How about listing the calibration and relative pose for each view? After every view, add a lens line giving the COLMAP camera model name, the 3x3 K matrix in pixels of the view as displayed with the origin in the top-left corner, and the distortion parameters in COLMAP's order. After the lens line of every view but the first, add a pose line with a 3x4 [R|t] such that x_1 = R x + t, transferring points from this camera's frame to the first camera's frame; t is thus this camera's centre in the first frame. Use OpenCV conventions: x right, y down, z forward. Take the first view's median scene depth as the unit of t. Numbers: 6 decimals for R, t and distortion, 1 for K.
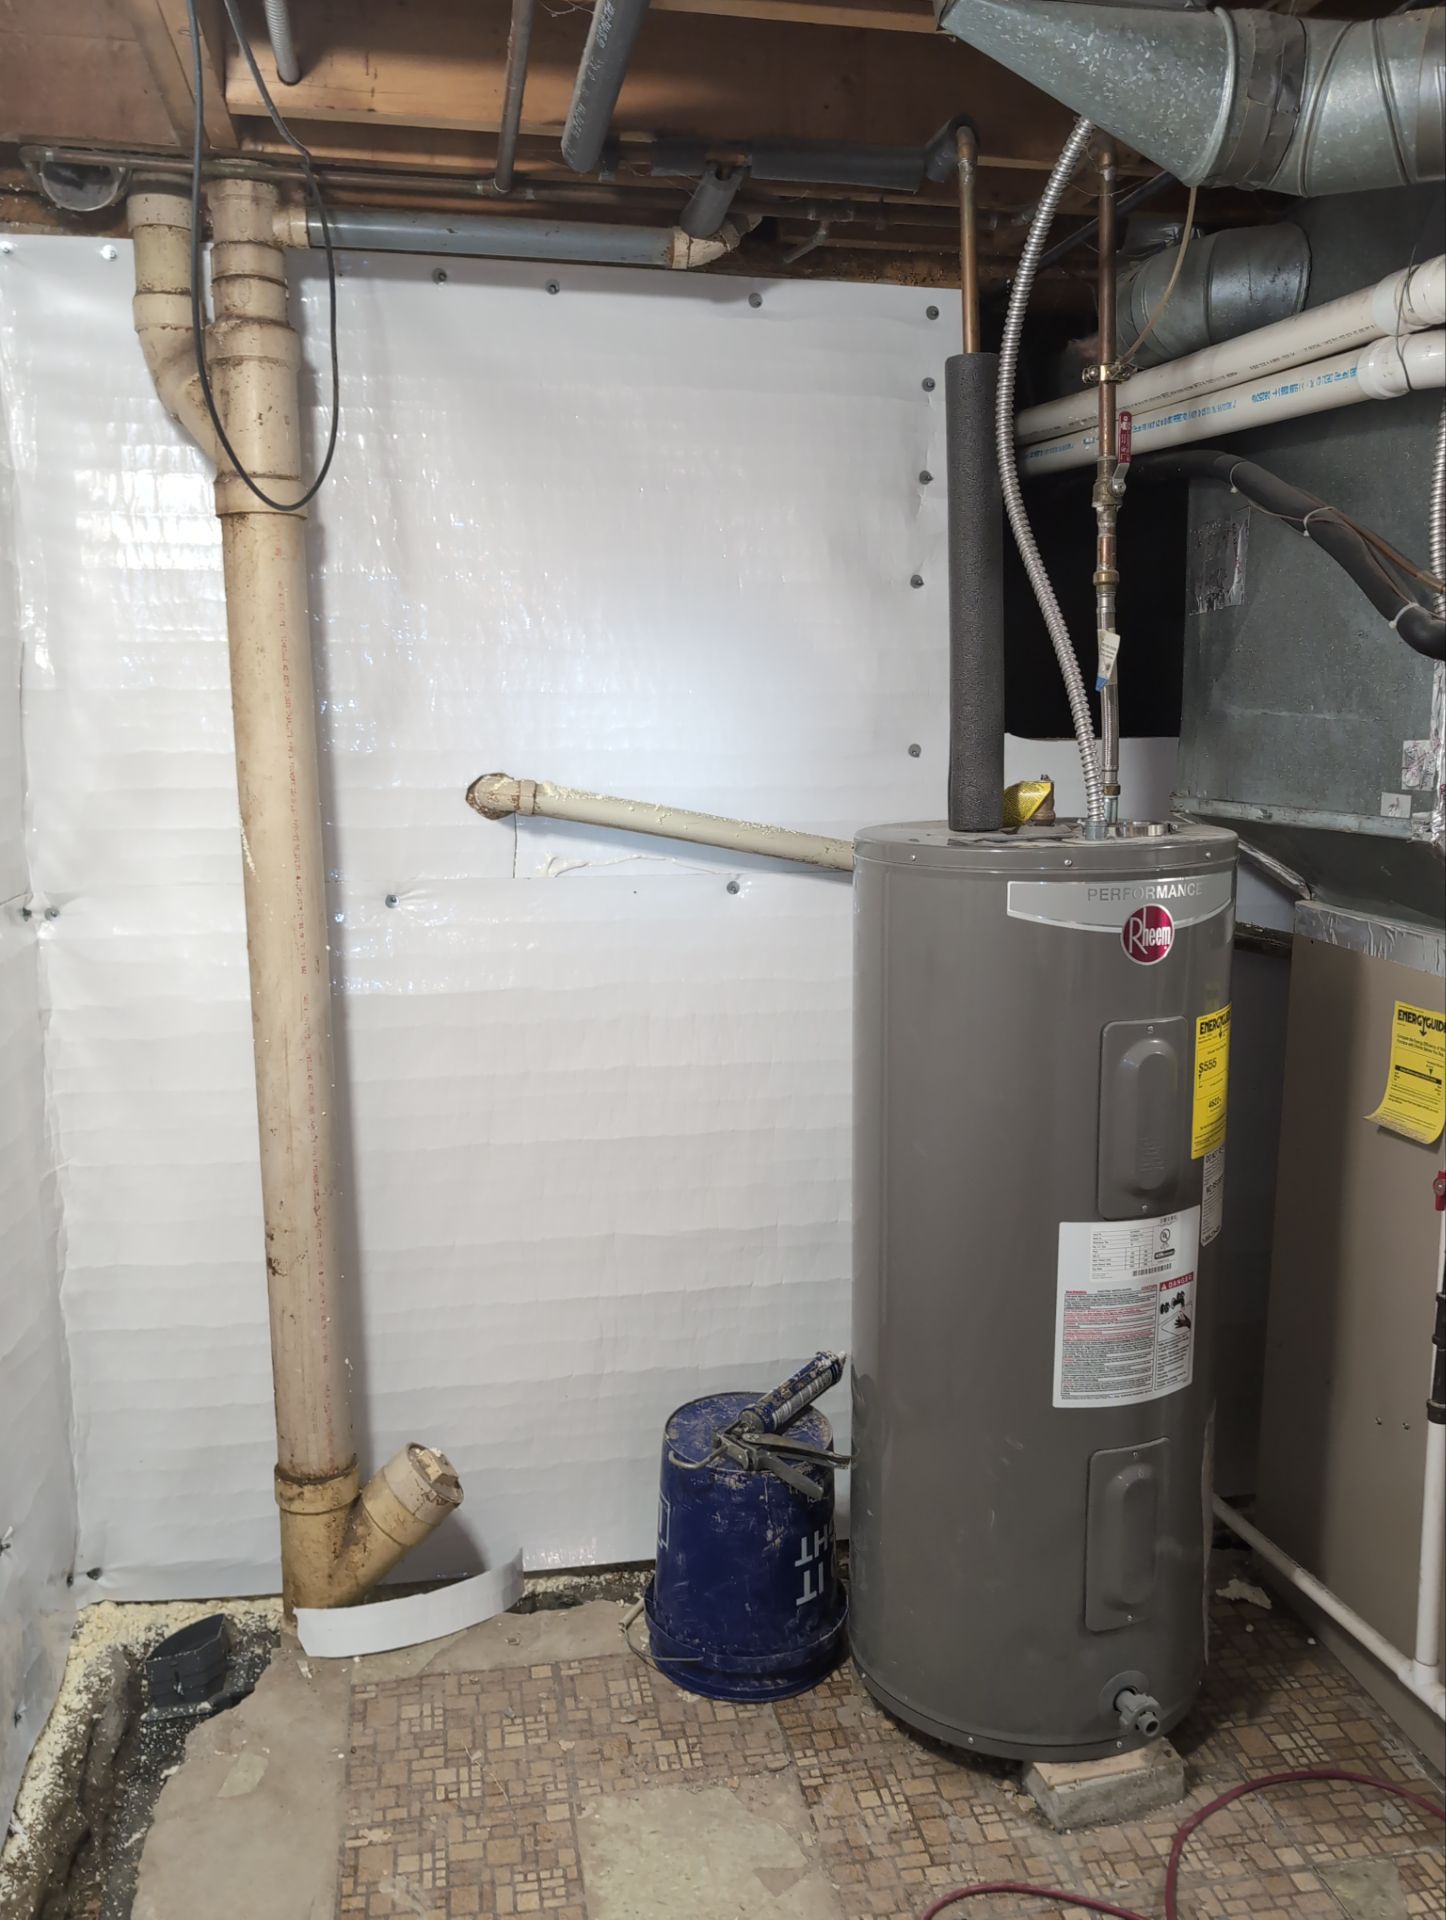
lens RADIAL K [[1583.9, 0, 721.7], [0, 1583.9, 970.5], [0, 0, 1]] dist [0.009695, 0.005245]
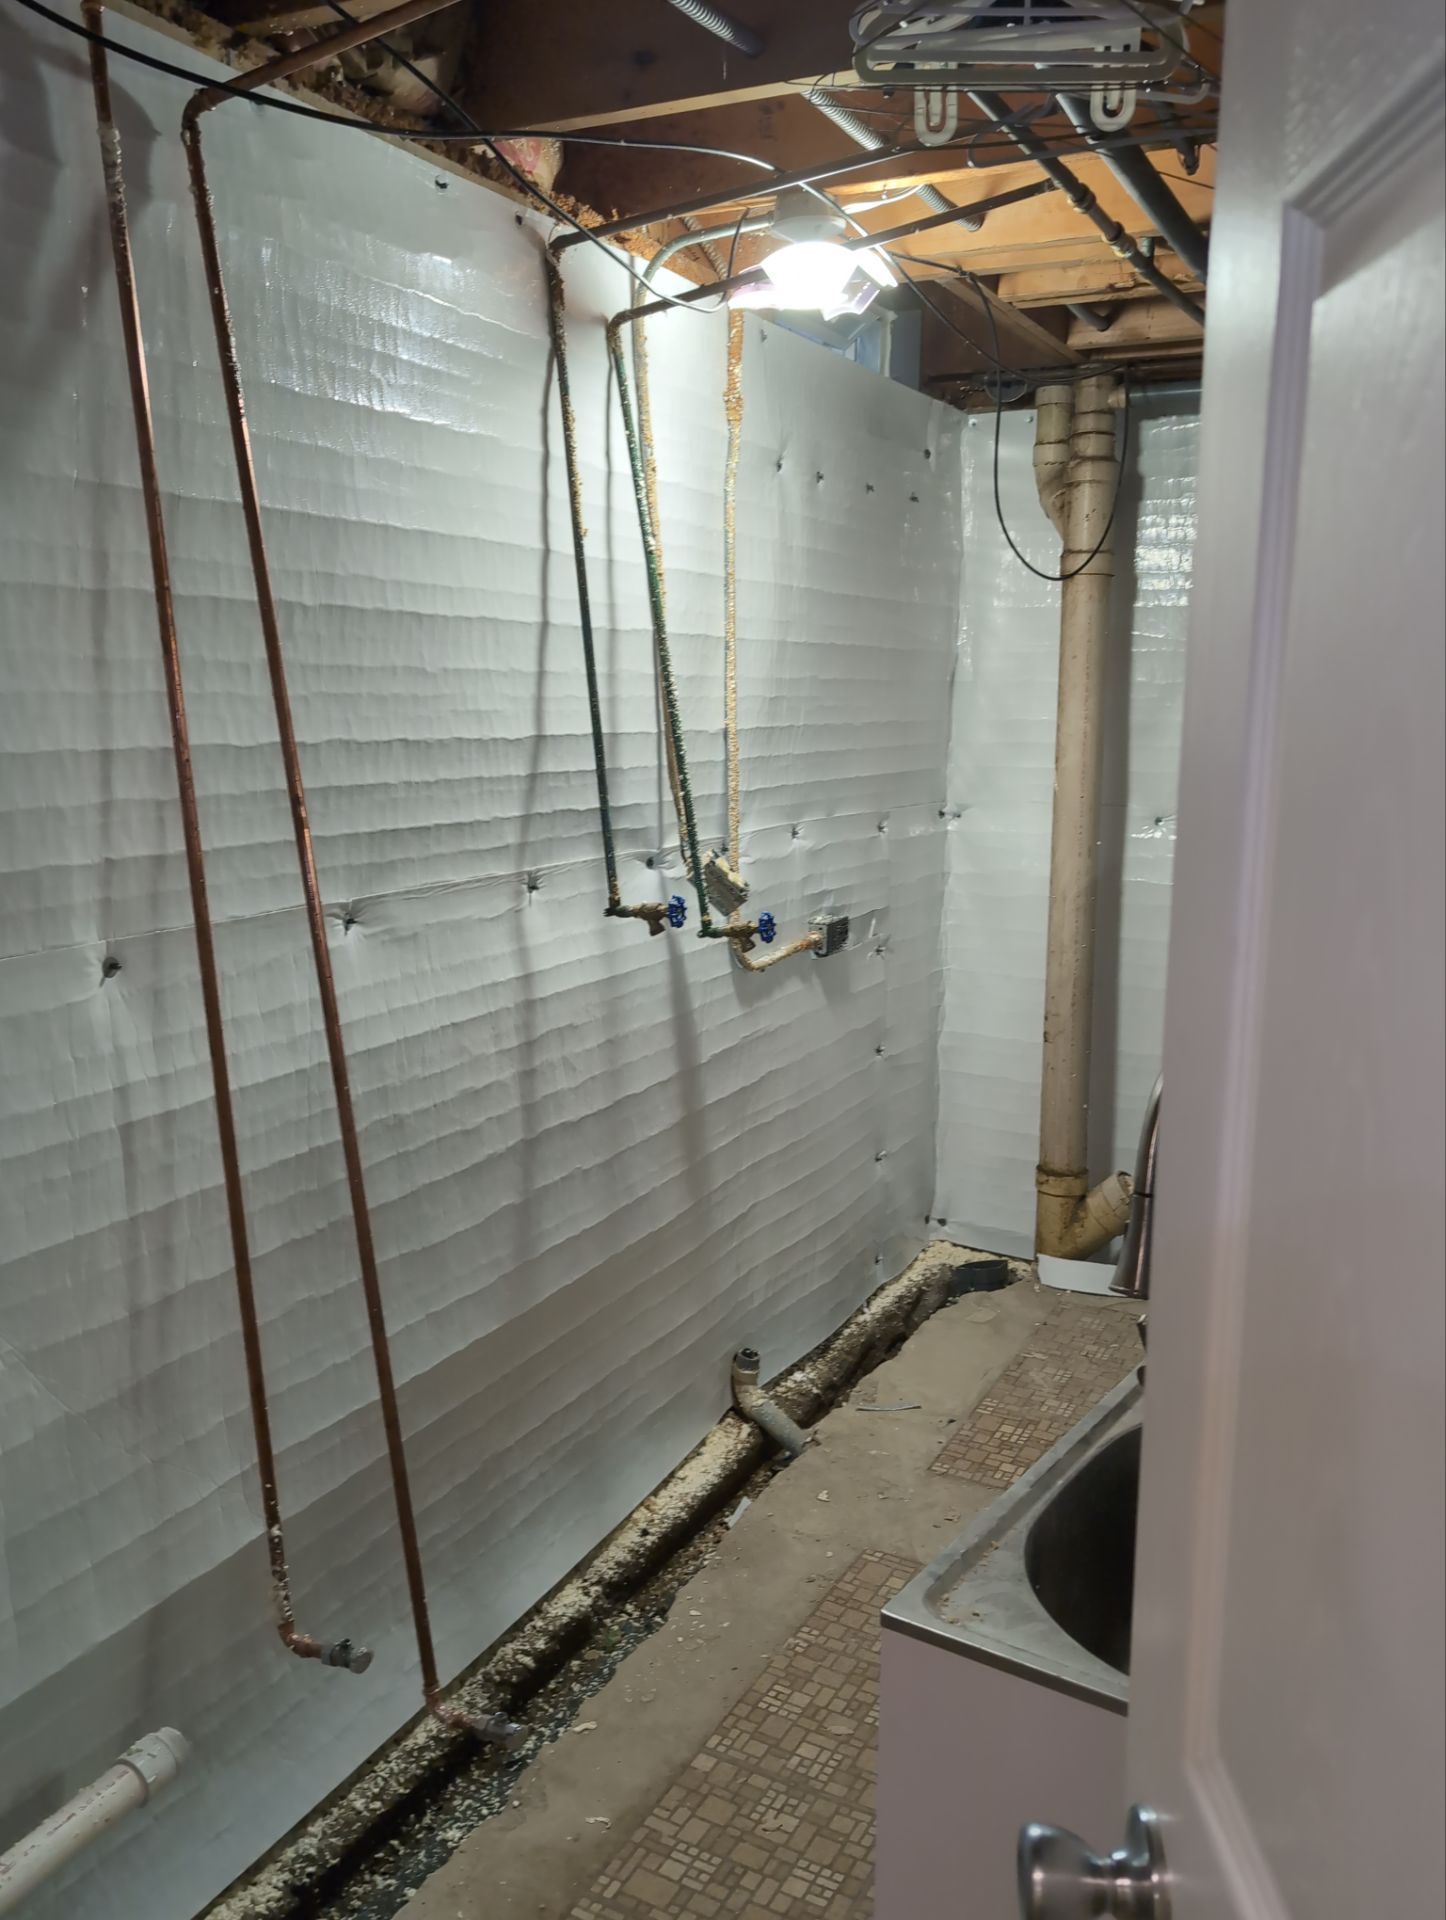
lens RADIAL K [[1583.9, 0, 733.8], [0, 1583.9, 963.1], [0, 0, 1]] dist [0.009695, 0.005245]
pose [[0.789837, 0.108992, -0.603555, 0.425606], [-0.107678, 0.993441, 0.038487, 0.081467], [0.603791, 0.034591, 0.796392, -0.476220]]
